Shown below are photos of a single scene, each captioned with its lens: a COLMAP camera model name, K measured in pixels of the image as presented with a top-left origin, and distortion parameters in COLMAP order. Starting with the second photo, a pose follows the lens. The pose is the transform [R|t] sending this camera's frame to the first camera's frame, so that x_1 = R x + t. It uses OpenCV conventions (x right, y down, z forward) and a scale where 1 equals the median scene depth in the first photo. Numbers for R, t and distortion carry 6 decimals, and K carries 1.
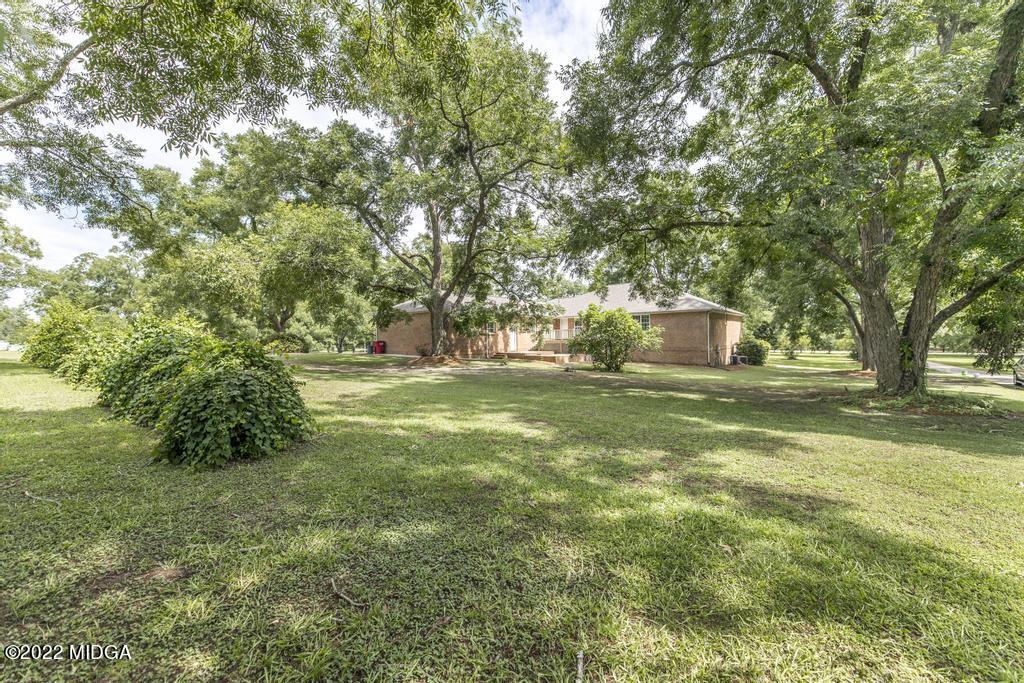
lens RADIAL K [[413.9, 0, 512.8], [0, 413.9, 339.3], [0, 0, 1]] dist [0.003035, 0.000148]
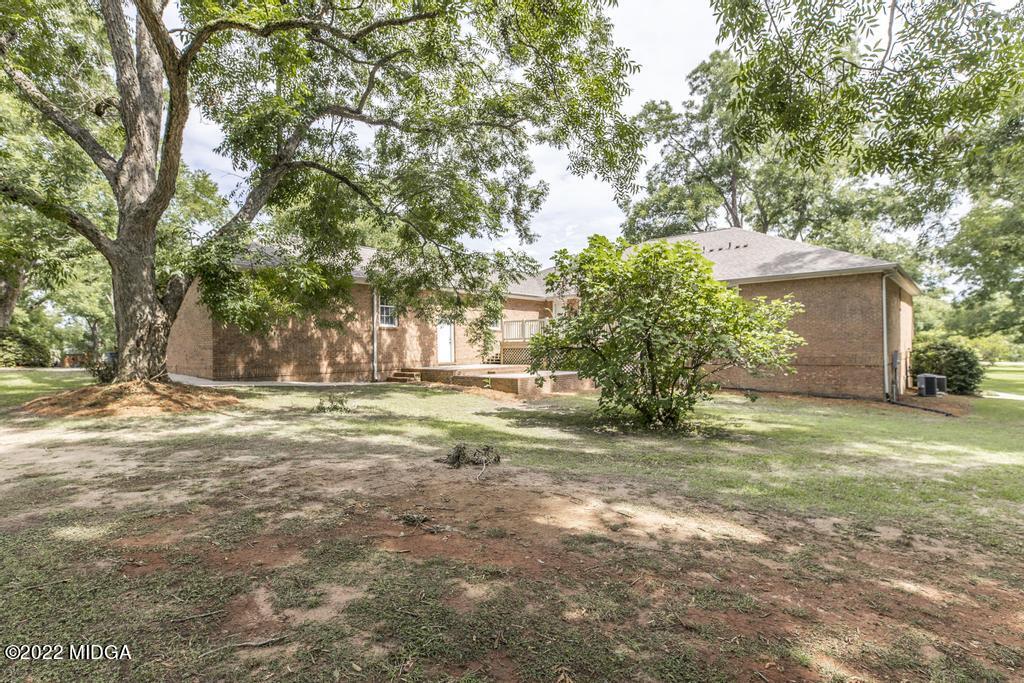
lens RADIAL K [[497.2, 0, 511.3], [0, 497.2, 344.3], [0, 0, 1]] dist [-0.001554, -0.000220]
pose [[0.999662, -0.001270, -0.025978, 0.109734], [0.001184, 0.999994, -0.003338, 0.008140], [0.025982, 0.003306, 0.999657, 0.487742]]
